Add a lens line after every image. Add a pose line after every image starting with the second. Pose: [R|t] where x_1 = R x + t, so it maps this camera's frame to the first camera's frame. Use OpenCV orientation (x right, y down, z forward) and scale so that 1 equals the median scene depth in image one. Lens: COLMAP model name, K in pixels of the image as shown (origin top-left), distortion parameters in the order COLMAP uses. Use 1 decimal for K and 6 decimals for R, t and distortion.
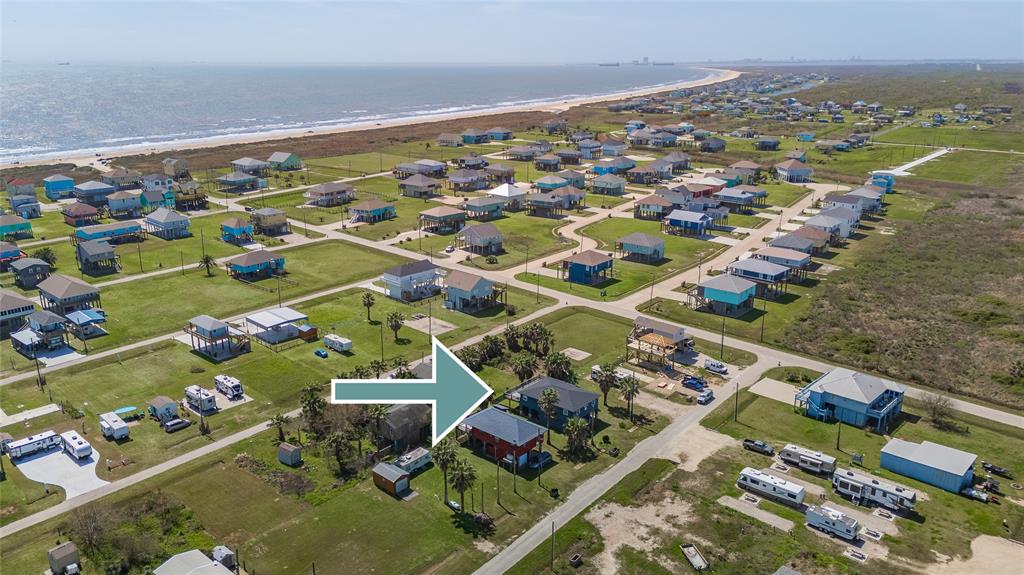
lens RADIAL K [[729.4, 0, 529.1], [0, 729.4, 288.0], [0, 0, 1]] dist [0.008362, -0.002003]
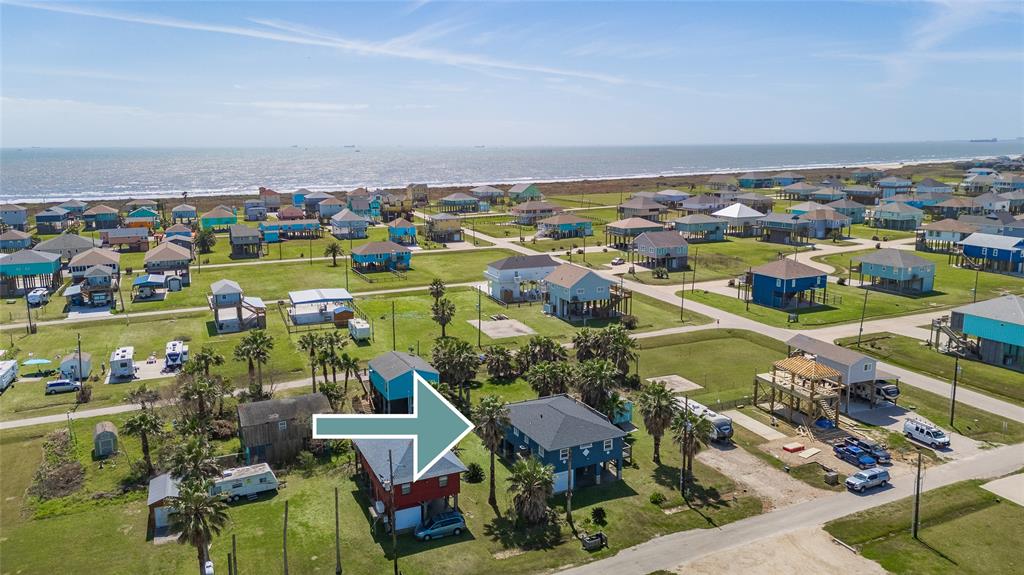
lens RADIAL K [[729.4, 0, 529.1], [0, 729.4, 288.0], [0, 0, 1]] dist [0.008362, -0.002003]
pose [[0.901041, 0.059854, -0.429585, 0.214027], [-0.106751, 0.990569, -0.085890, 0.078253], [0.420393, 0.123248, 0.898933, 0.396115]]
